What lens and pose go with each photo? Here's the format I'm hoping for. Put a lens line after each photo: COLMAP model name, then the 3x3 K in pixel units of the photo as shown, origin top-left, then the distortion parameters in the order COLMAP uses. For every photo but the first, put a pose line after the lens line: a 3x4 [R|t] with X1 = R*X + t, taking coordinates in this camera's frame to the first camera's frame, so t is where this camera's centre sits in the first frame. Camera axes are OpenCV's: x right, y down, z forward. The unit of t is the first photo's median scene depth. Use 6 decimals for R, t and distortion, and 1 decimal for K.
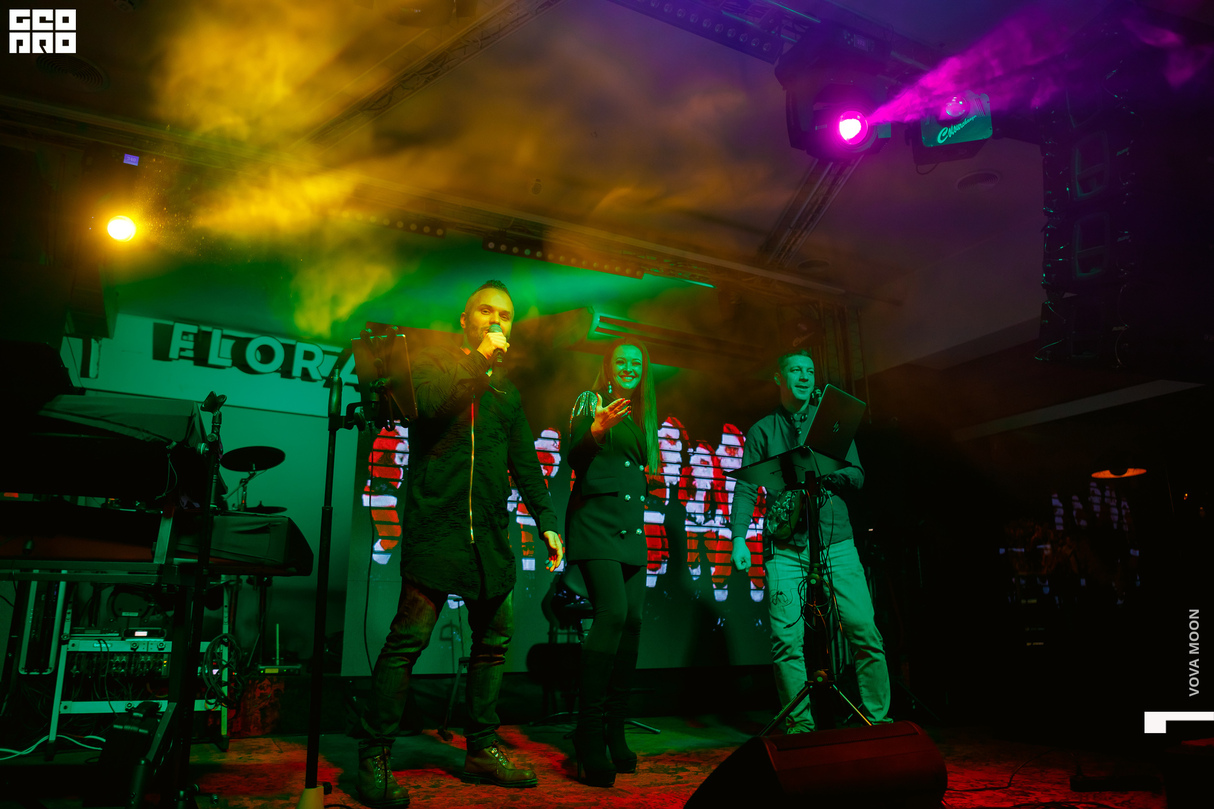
lens RADIAL K [[869.4, 0, 607.0], [0, 869.4, 404.5], [0, 0, 1]] dist [-0.046610, 0.009515]
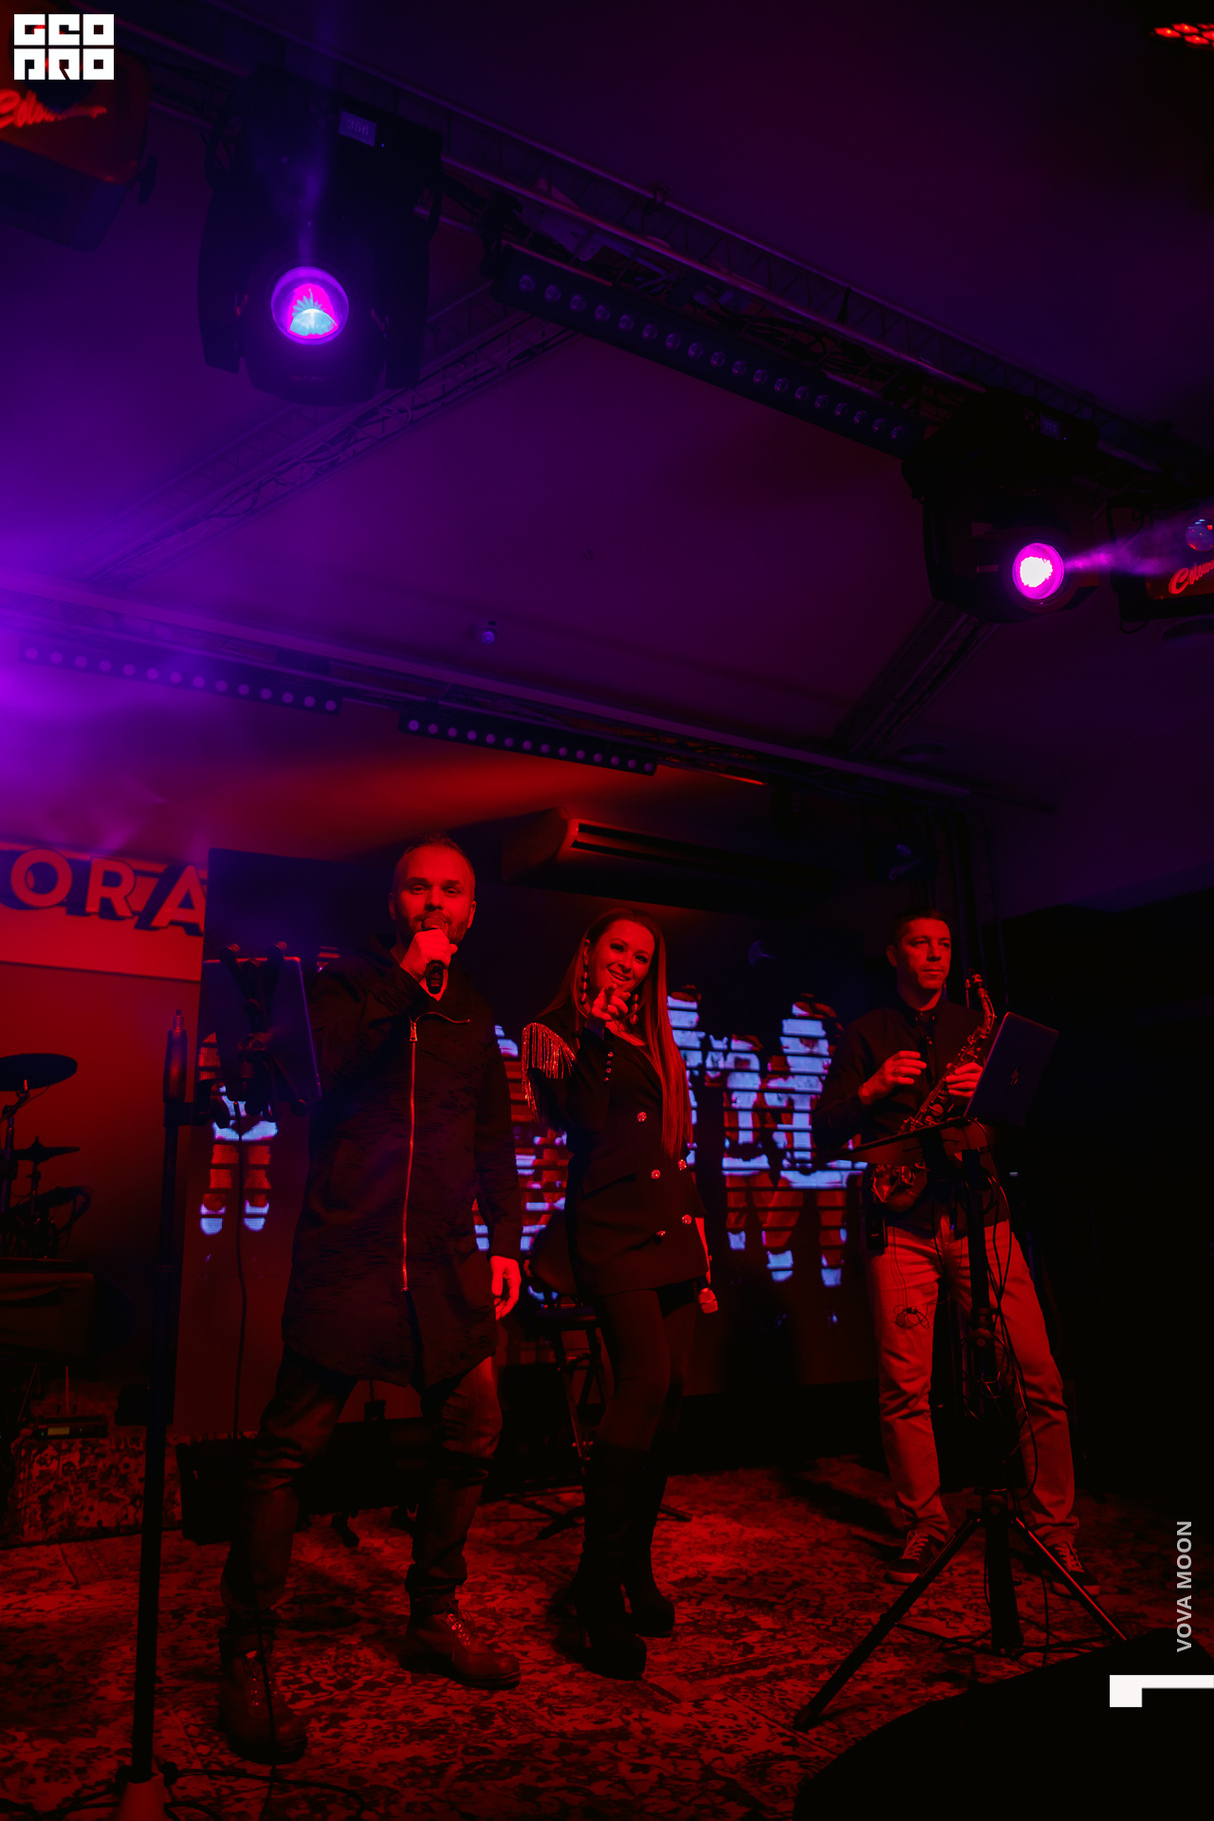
lens RADIAL K [[1304.1, 0, 601.2], [0, 1304.1, 919.2], [0, 0, 1]] dist [-0.046610, 0.009515]
pose [[0.999443, 0.000055, 0.033382, -0.036510], [-0.000391, 0.999950, 0.010039, -0.064564], [-0.033379, -0.010047, 0.999392, 0.082177]]
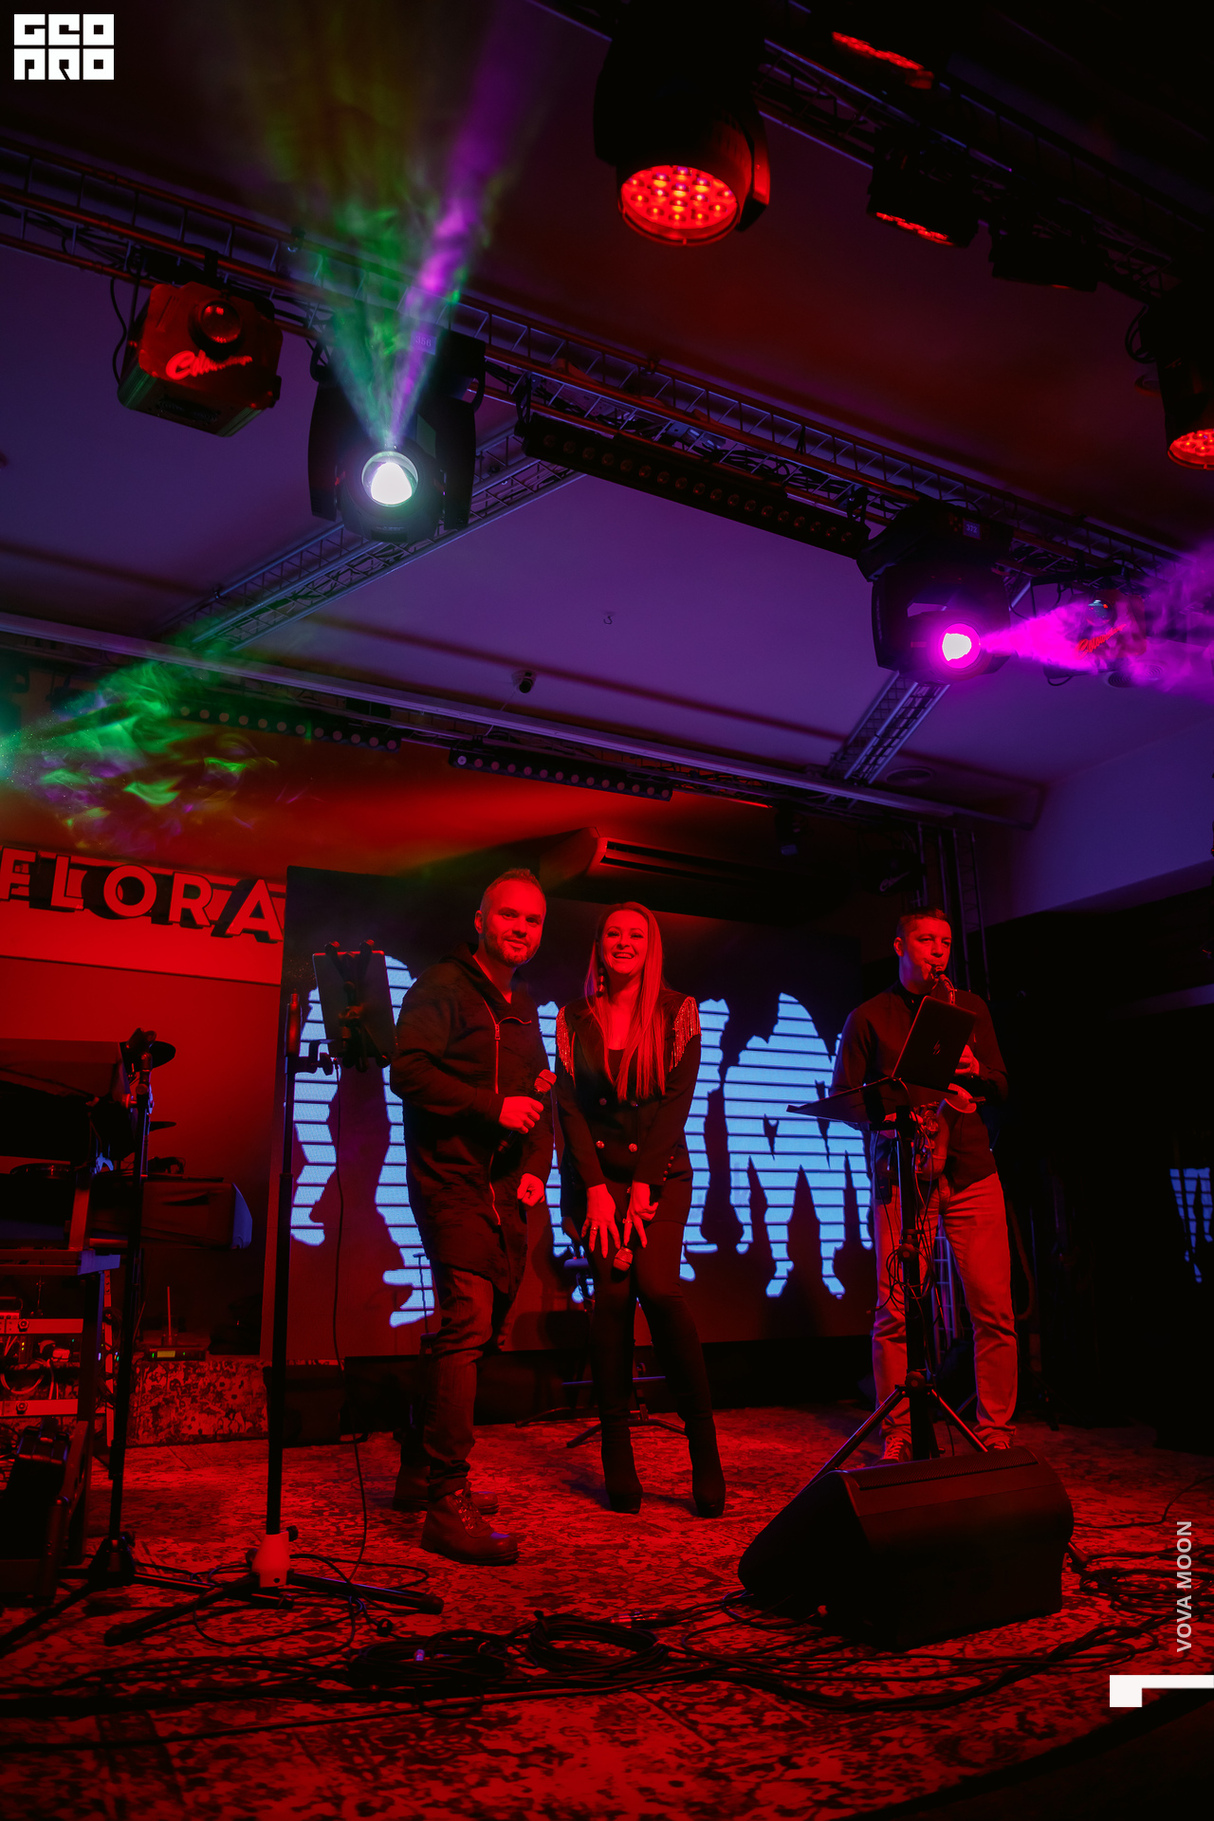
lens RADIAL K [[1304.1, 0, 601.2], [0, 1304.1, 919.2], [0, 0, 1]] dist [-0.046610, 0.009515]
pose [[0.999999, -0.001171, 0.000190, -0.021062], [0.001171, 0.999996, 0.002517, -0.063420], [-0.000193, -0.002517, 0.999997, -0.097011]]
